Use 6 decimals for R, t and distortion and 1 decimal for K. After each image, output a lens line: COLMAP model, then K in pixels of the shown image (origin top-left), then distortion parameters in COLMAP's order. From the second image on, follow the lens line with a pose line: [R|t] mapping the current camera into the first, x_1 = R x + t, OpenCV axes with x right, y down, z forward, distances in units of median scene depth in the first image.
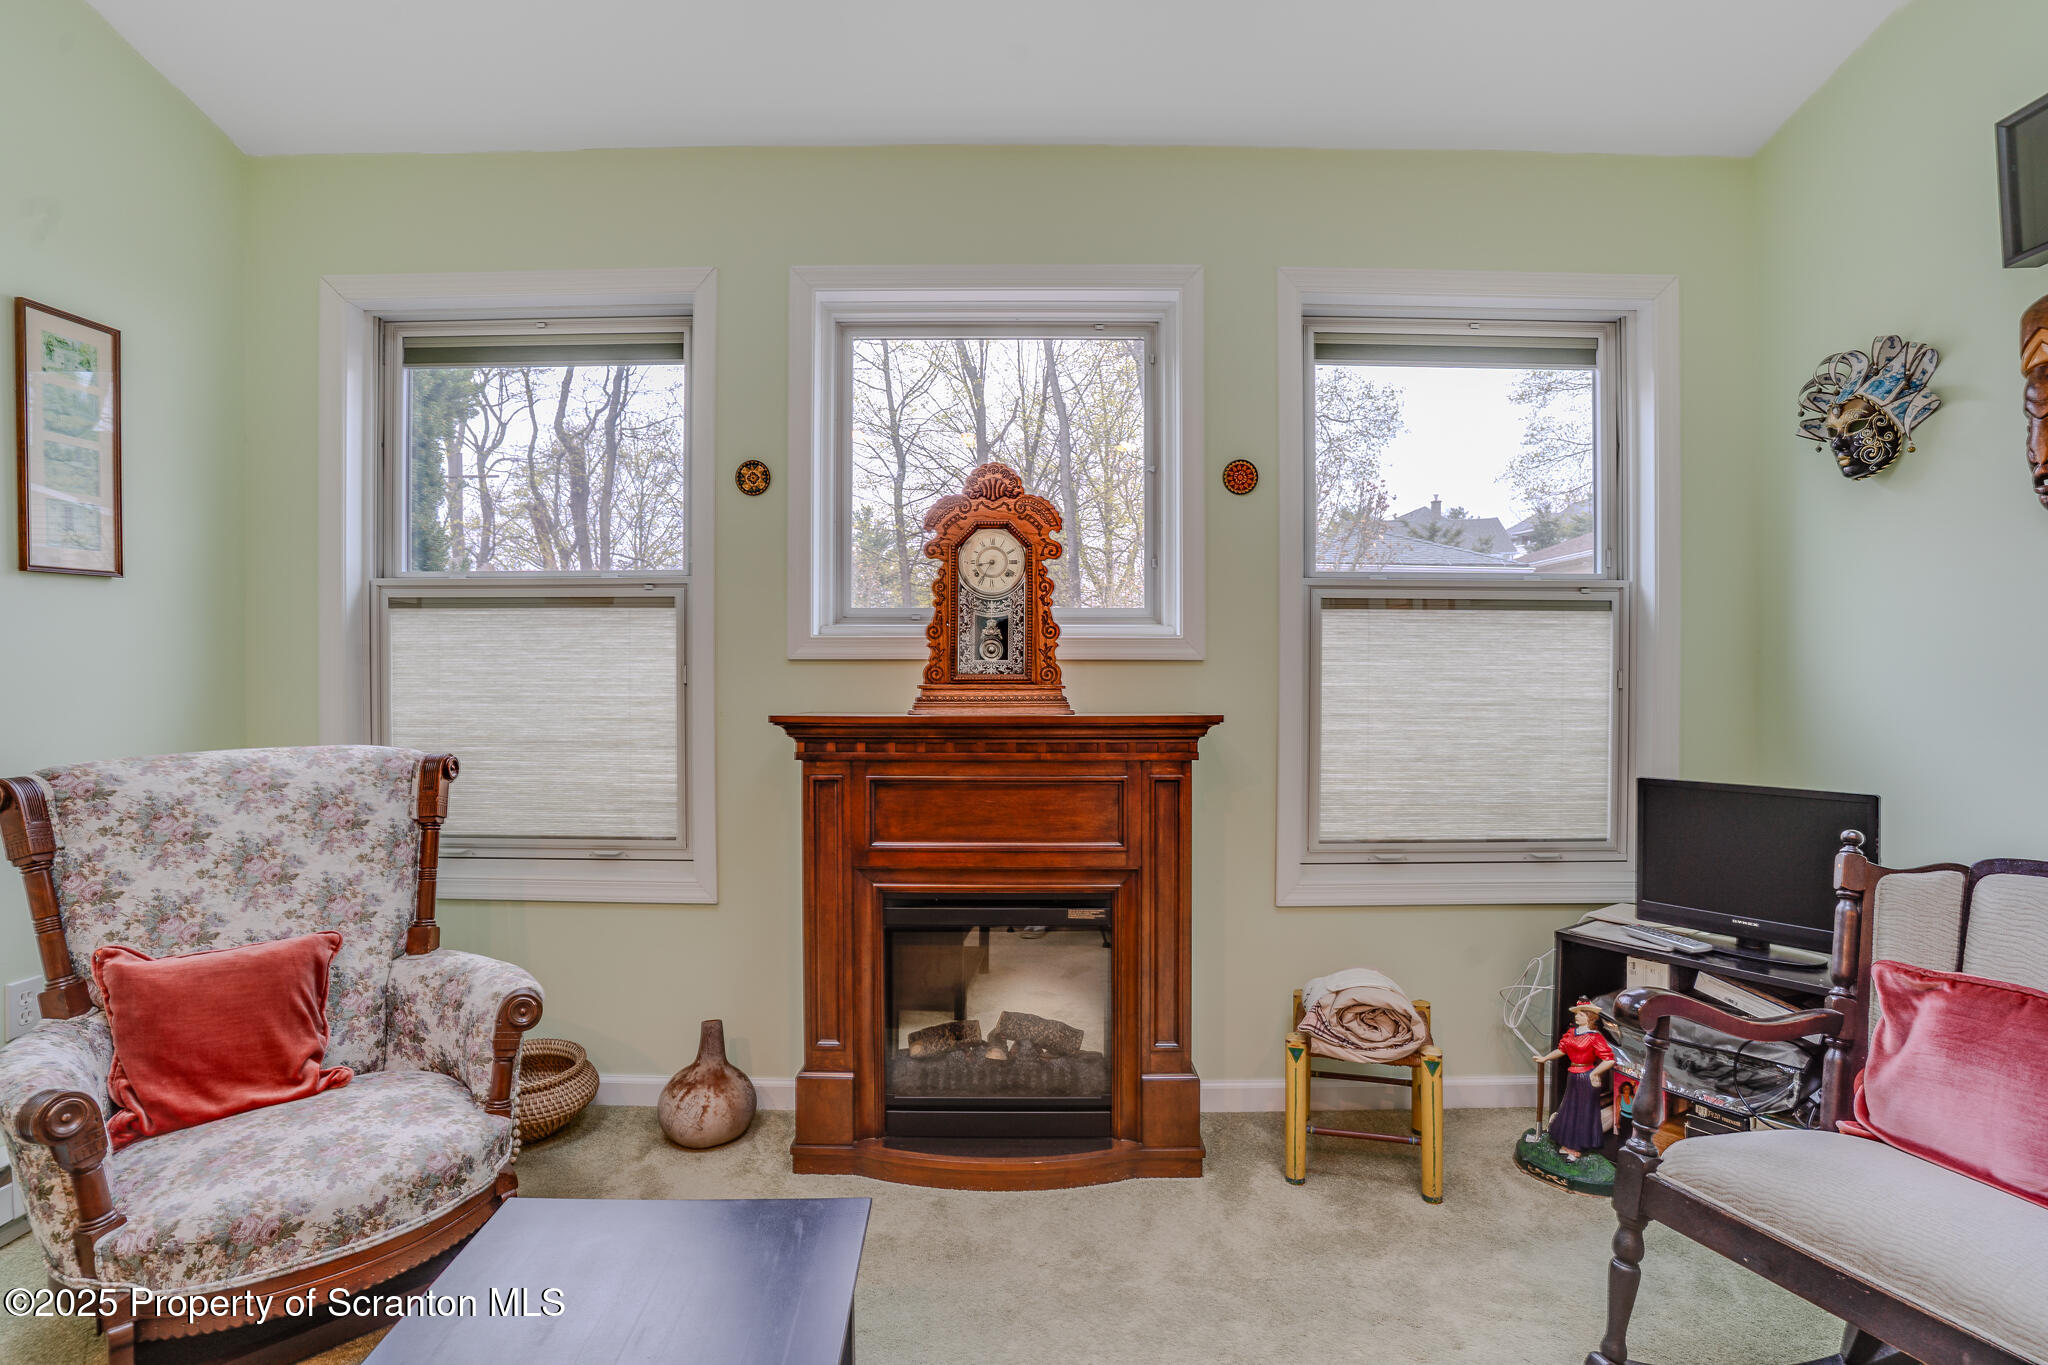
lens RADIAL K [[1026.5, 0, 1024.0], [0, 1026.5, 682.5], [0, 0, 1]] dist [-0.067510, 0.023348]
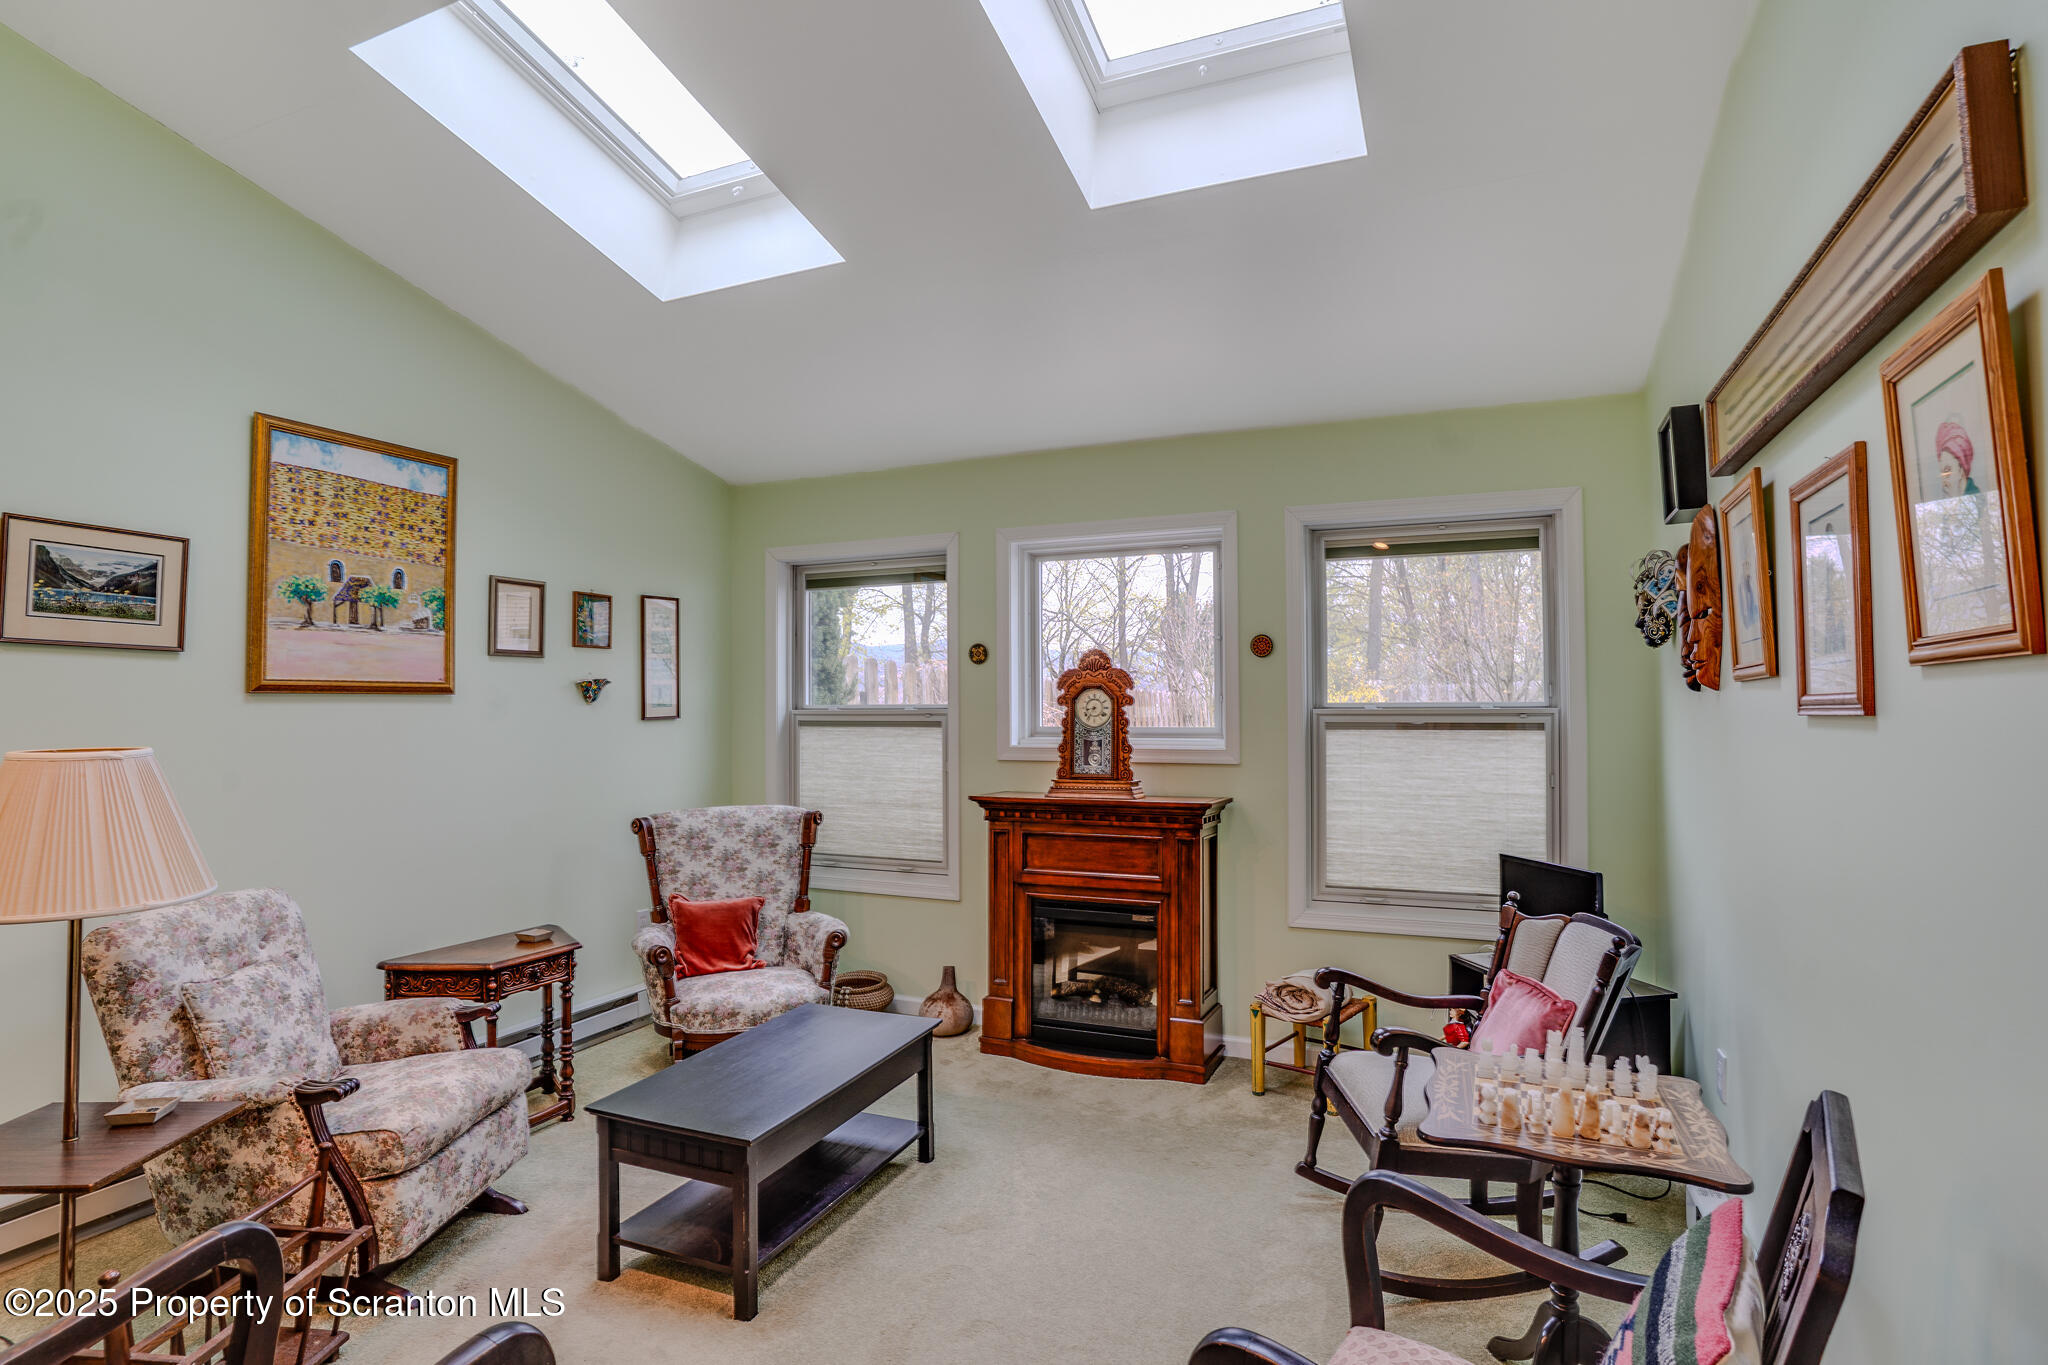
lens RADIAL K [[1026.5, 0, 1024.0], [0, 1026.5, 682.5], [0, 0, 1]] dist [-0.067510, 0.023348]
pose [[0.919288, -0.015302, -0.393289, 0.552967], [-0.000120, 0.999233, -0.039158, -0.095707], [0.393586, 0.036045, 0.918581, -0.638333]]
